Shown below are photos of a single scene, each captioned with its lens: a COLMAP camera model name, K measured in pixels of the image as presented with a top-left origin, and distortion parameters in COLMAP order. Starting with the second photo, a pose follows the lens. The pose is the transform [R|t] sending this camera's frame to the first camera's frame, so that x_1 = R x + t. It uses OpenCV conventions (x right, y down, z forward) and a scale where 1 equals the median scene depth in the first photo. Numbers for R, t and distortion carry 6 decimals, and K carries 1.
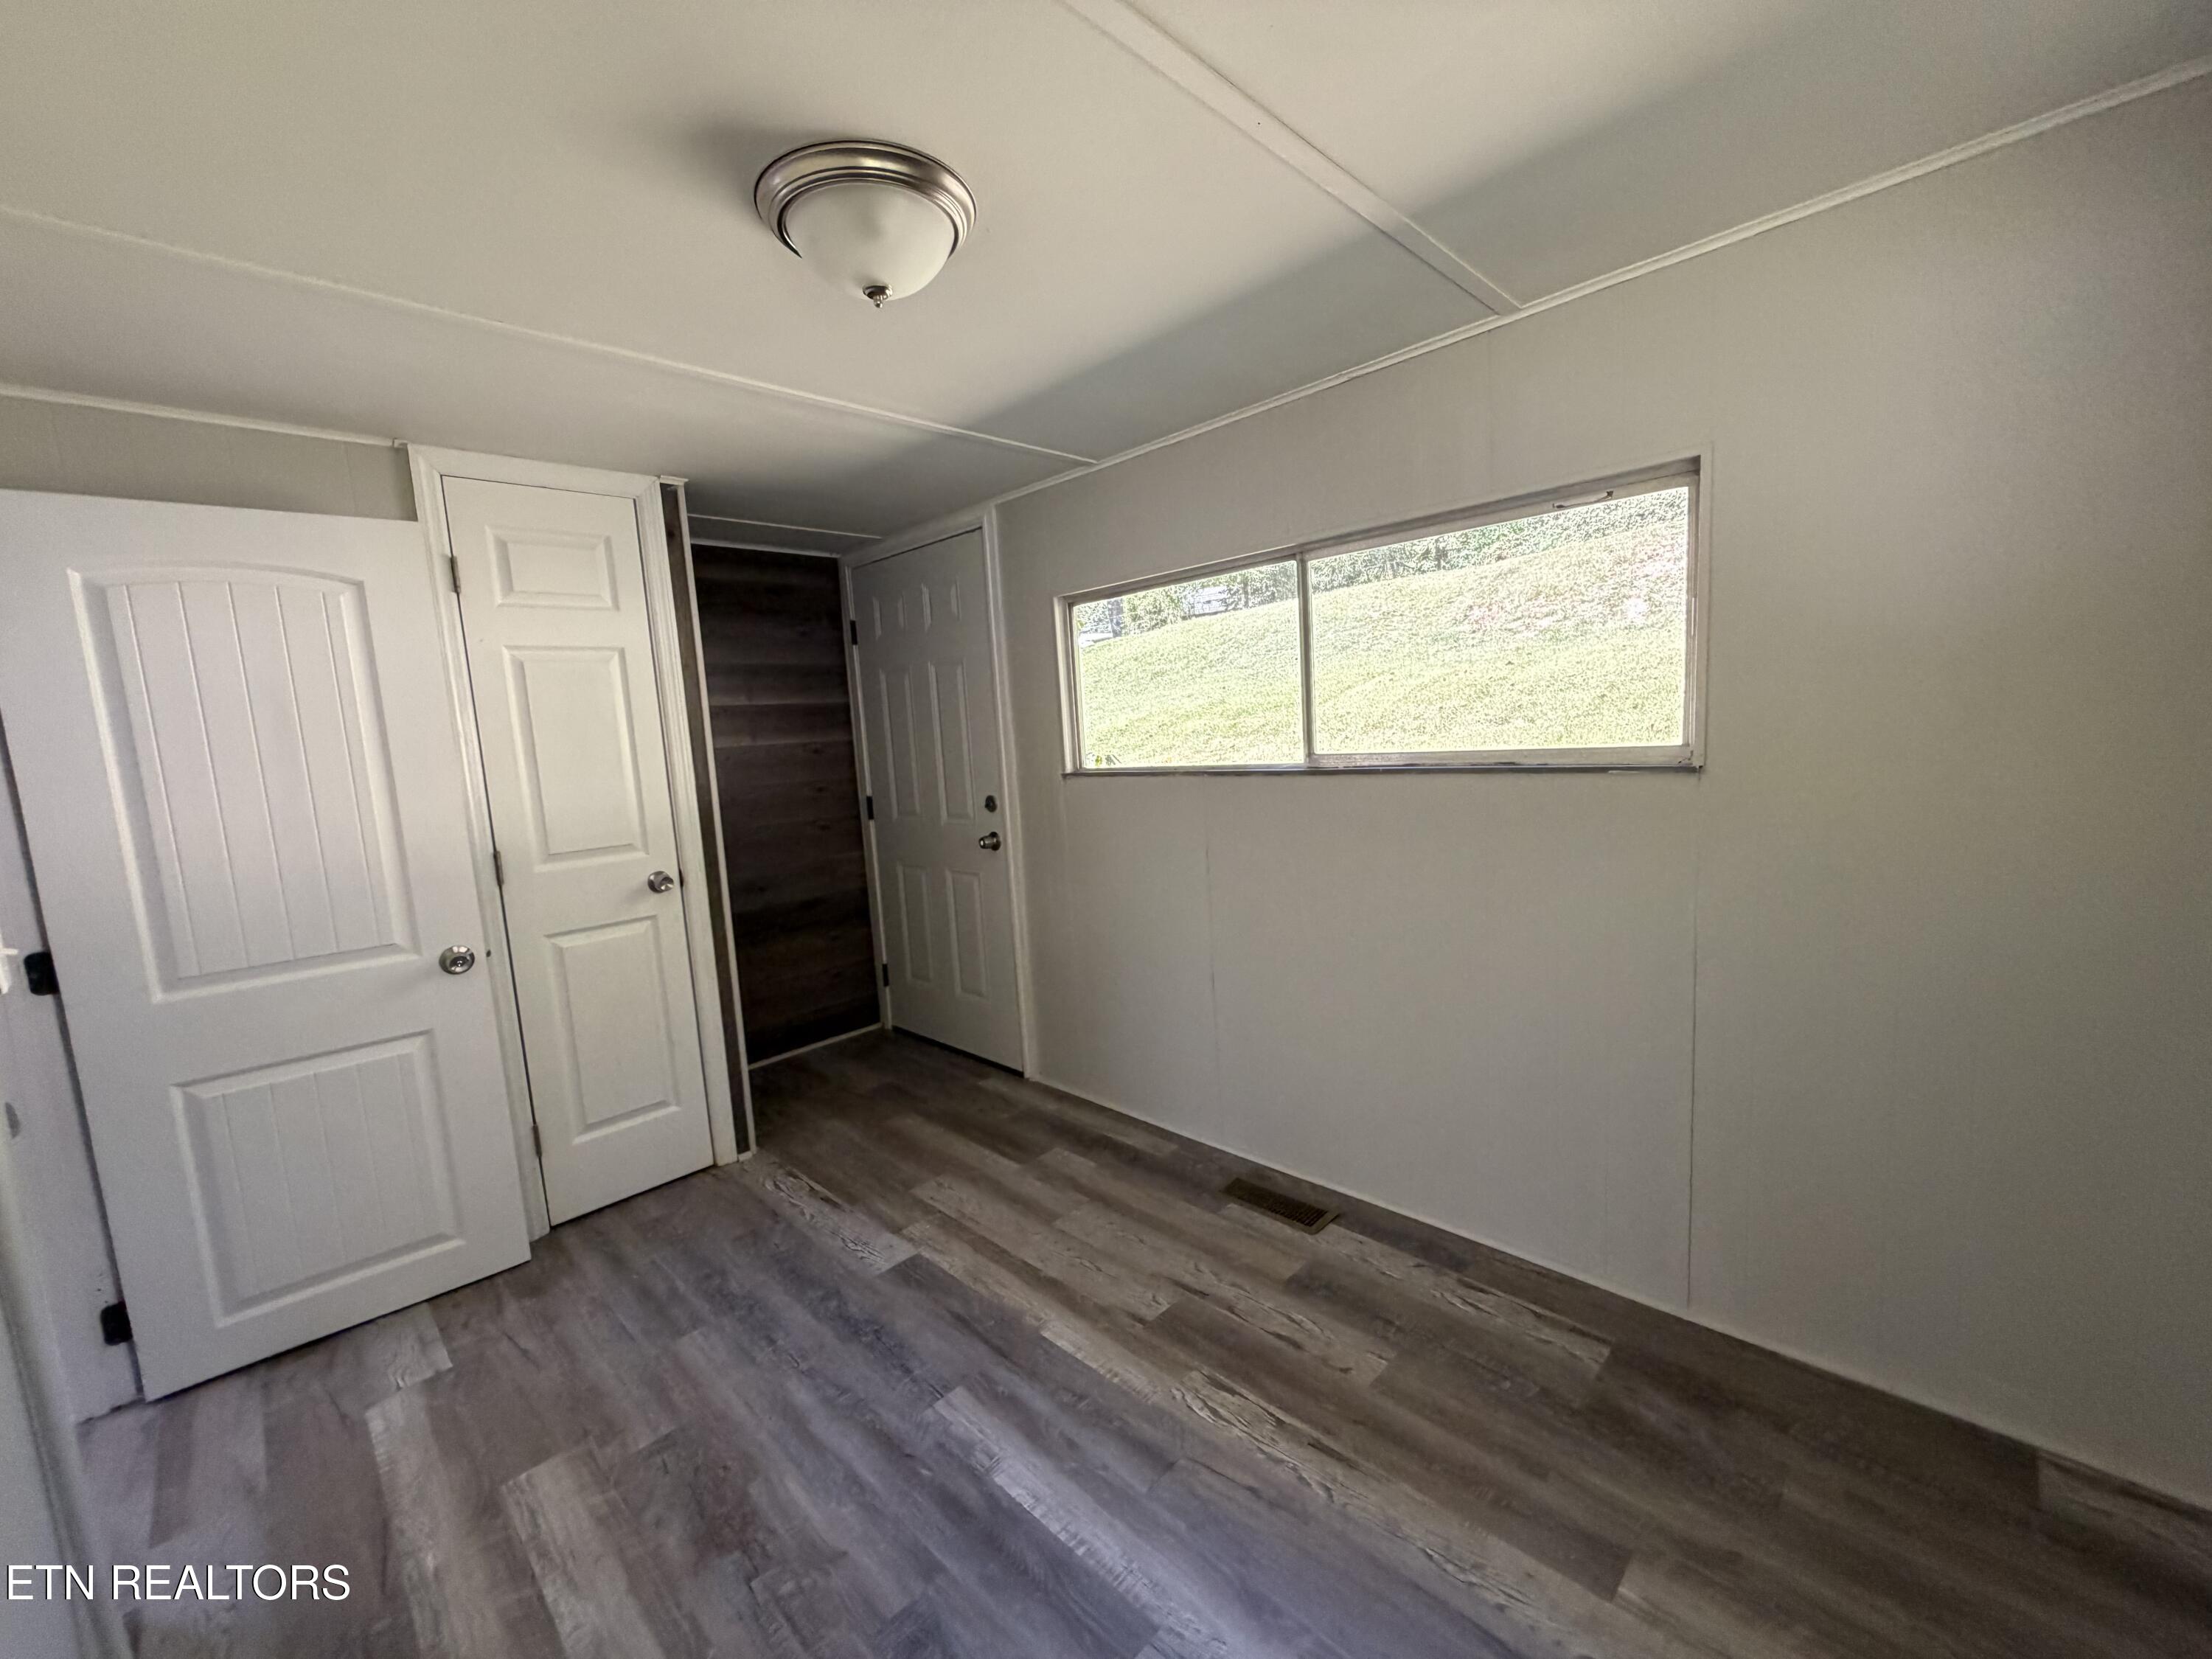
lens RADIAL K [[881.9, 0, 1098.3], [0, 881.9, 830.6], [0, 0, 1]] dist [-0.004285, 0.000118]
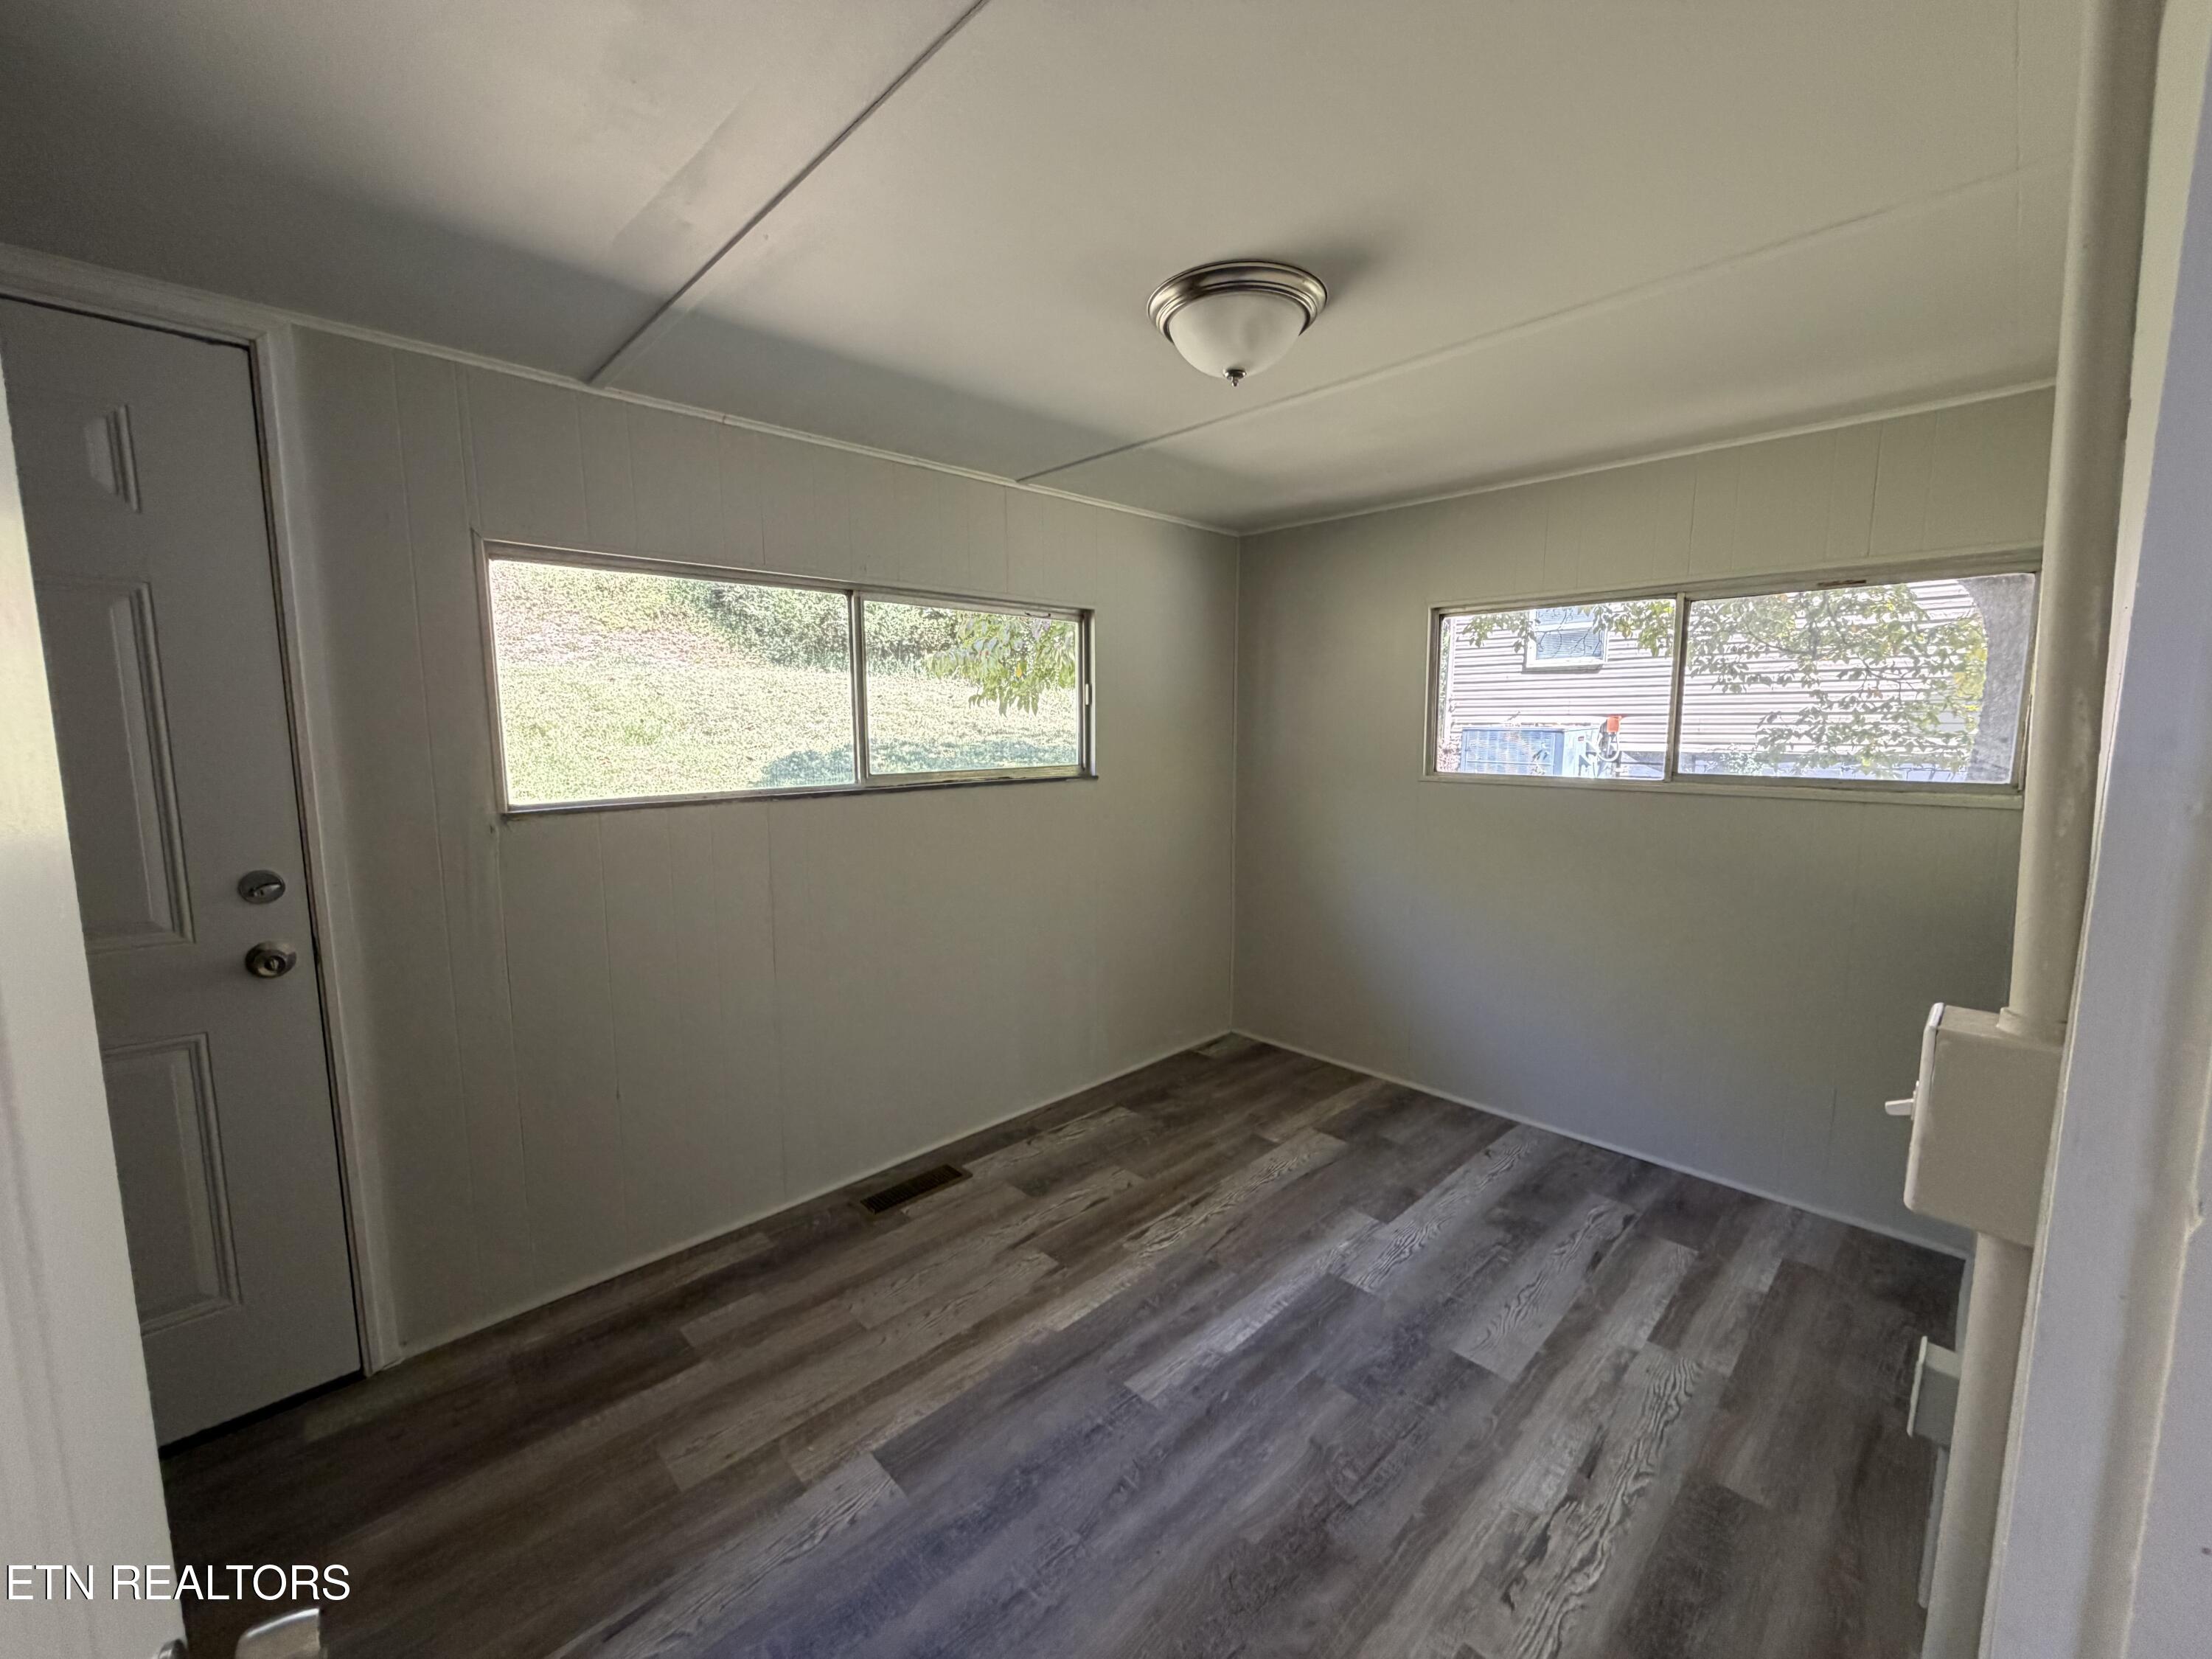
lens RADIAL K [[881.9, 0, 1098.3], [0, 881.9, 830.6], [0, 0, 1]] dist [-0.004285, 0.000118]
pose [[0.018950, -0.058141, 0.998129, -1.136050], [0.121462, 0.991048, 0.055422, -0.059336], [-0.992415, 0.120184, 0.025842, 0.930941]]
